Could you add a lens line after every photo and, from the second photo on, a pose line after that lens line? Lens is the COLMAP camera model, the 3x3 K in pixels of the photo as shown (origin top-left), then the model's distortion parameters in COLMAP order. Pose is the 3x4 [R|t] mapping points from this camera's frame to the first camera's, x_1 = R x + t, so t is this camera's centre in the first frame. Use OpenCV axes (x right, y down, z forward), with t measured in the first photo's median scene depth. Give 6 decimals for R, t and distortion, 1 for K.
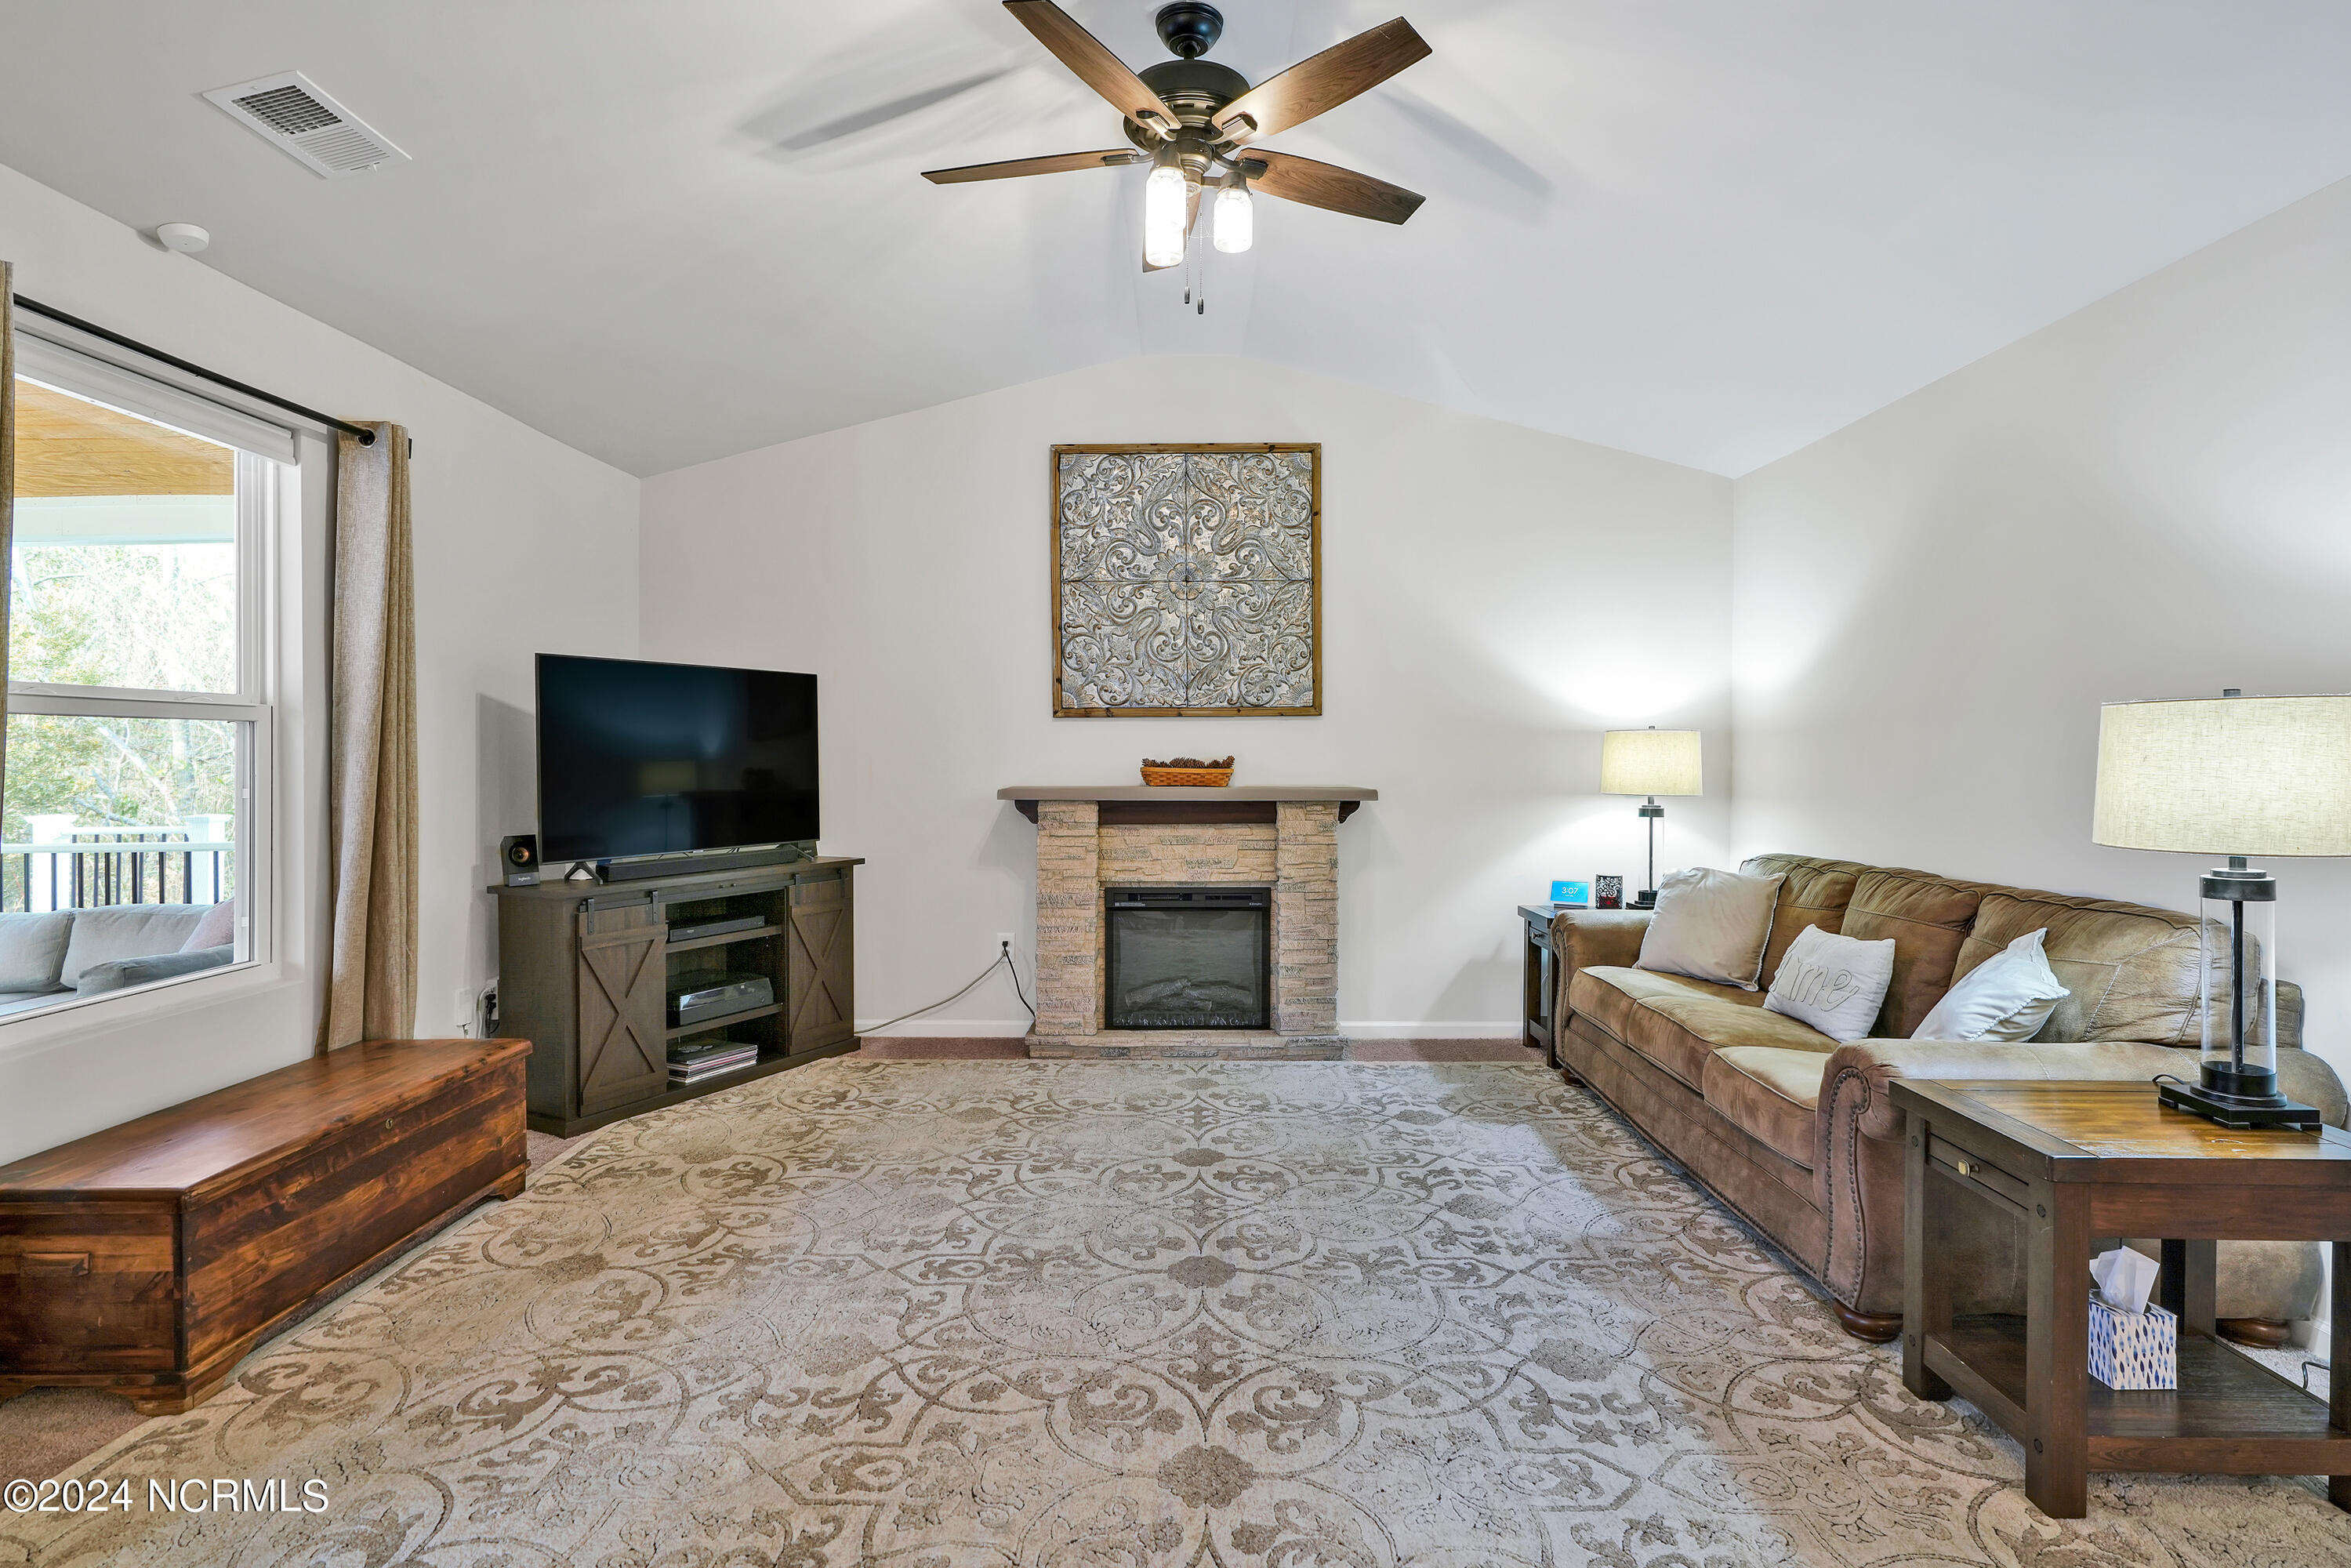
lens RADIAL K [[1193.9, 0, 1189.2], [0, 1193.9, 772.8], [0, 0, 1]] dist [0.002170, 0.001163]
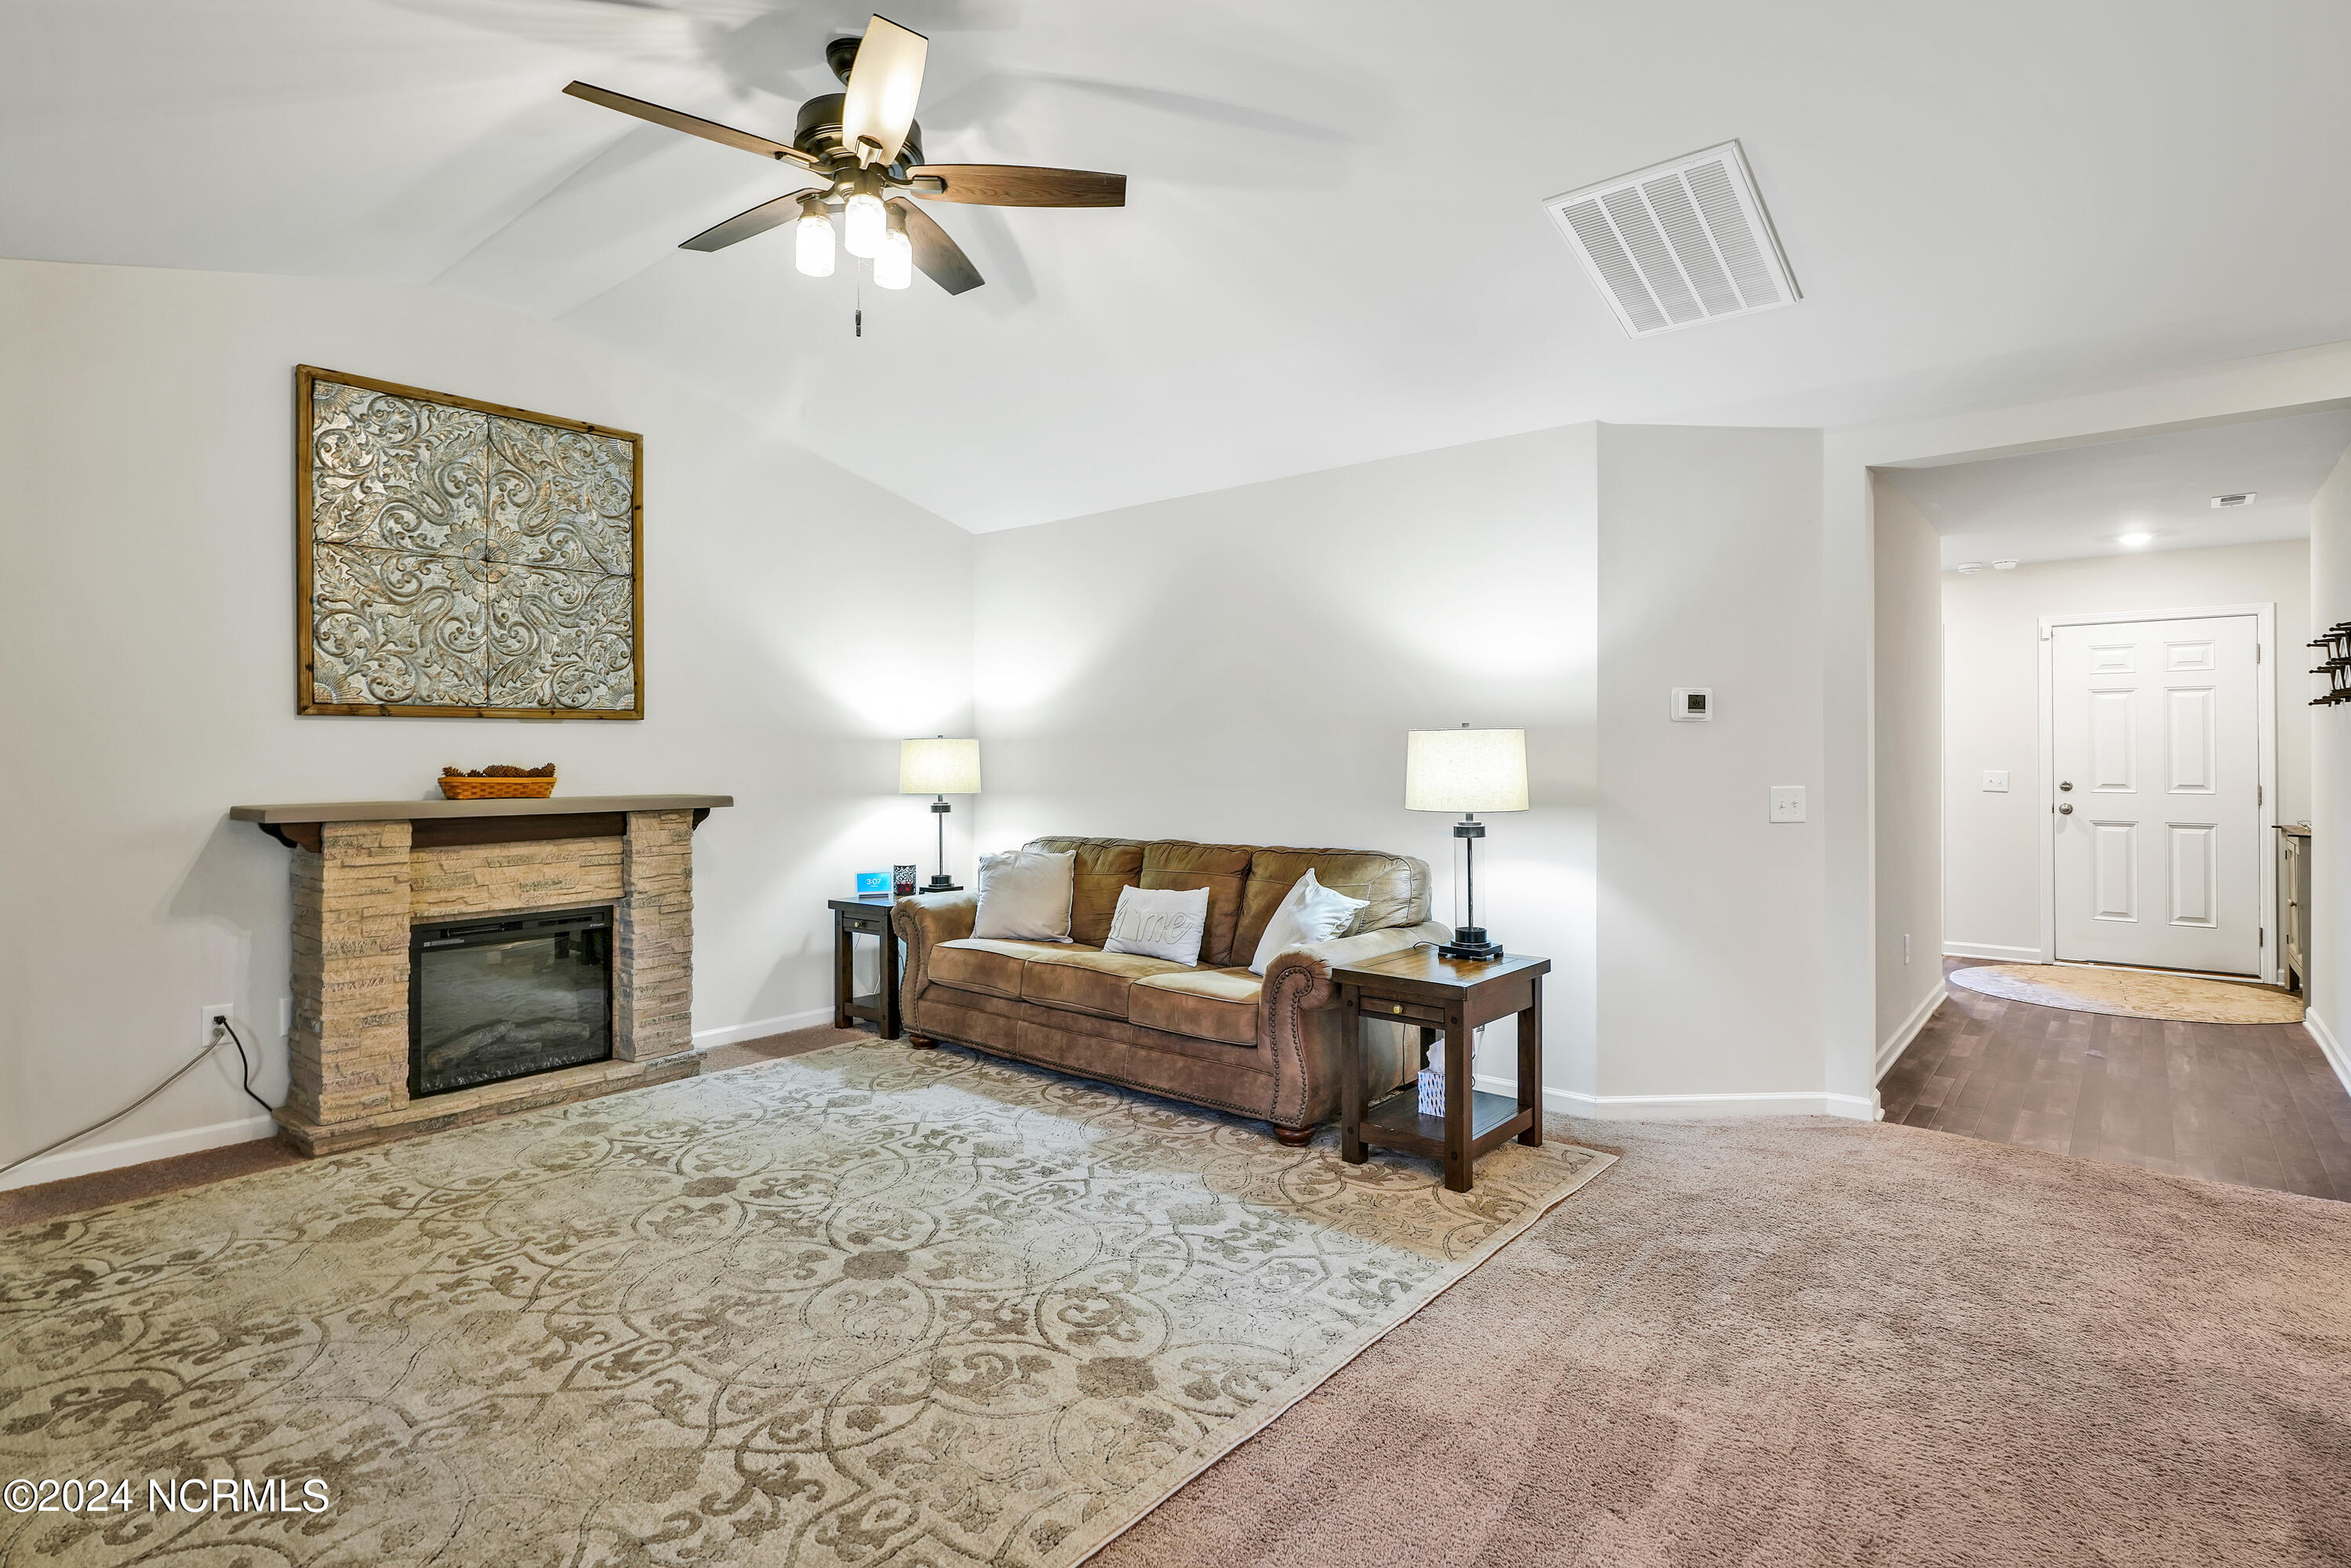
lens RADIAL K [[1151.6, 0, 1181.6], [0, 1151.6, 753.9], [0, 0, 1]] dist [-0.001639, 0.001402]
pose [[0.640575, -0.000846, 0.767895, -0.342558], [0.015296, 0.999815, -0.011658, -0.003978], [-0.767743, 0.019214, 0.640469, 0.091097]]
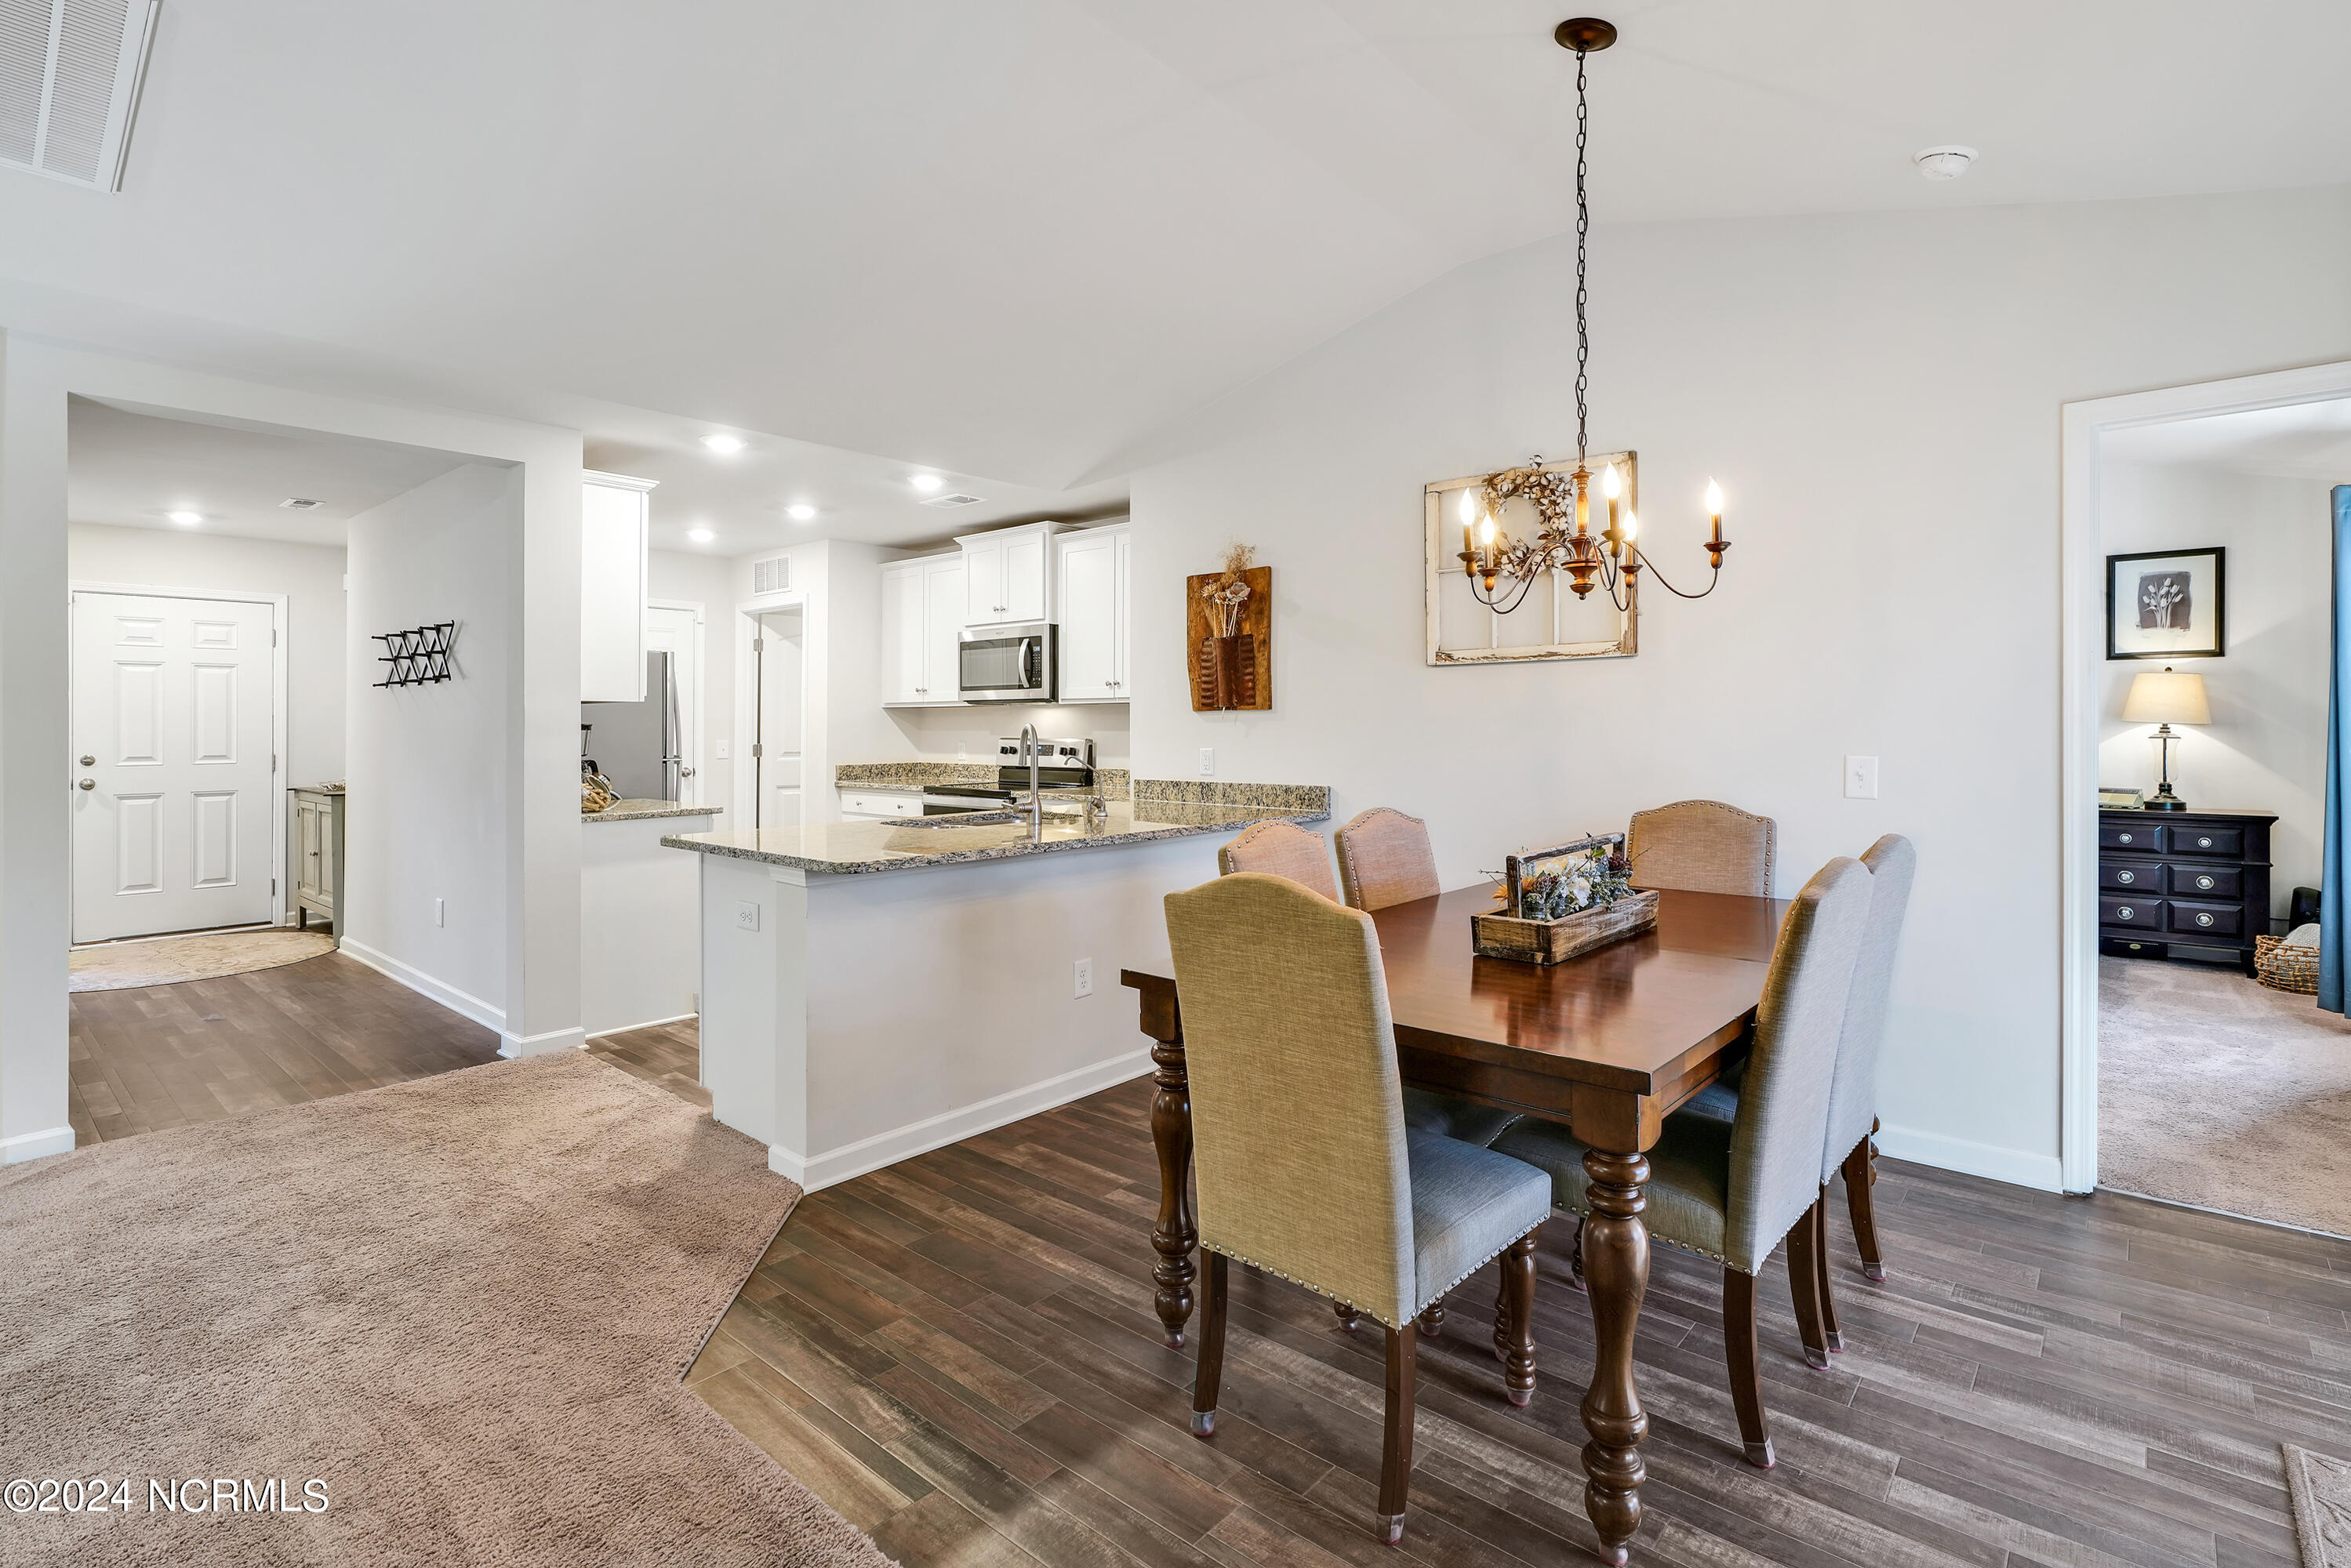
lens RADIAL K [[1131.4, 0, 1133.8], [0, 1131.4, 724.6], [0, 0, 1]] dist [-0.030083, 0.008621]
pose [[-0.751867, 0.001443, 0.659313, -0.340884], [0.013262, 0.999828, 0.012935, -0.005169], [-0.659181, 0.018469, -0.751757, 0.195271]]
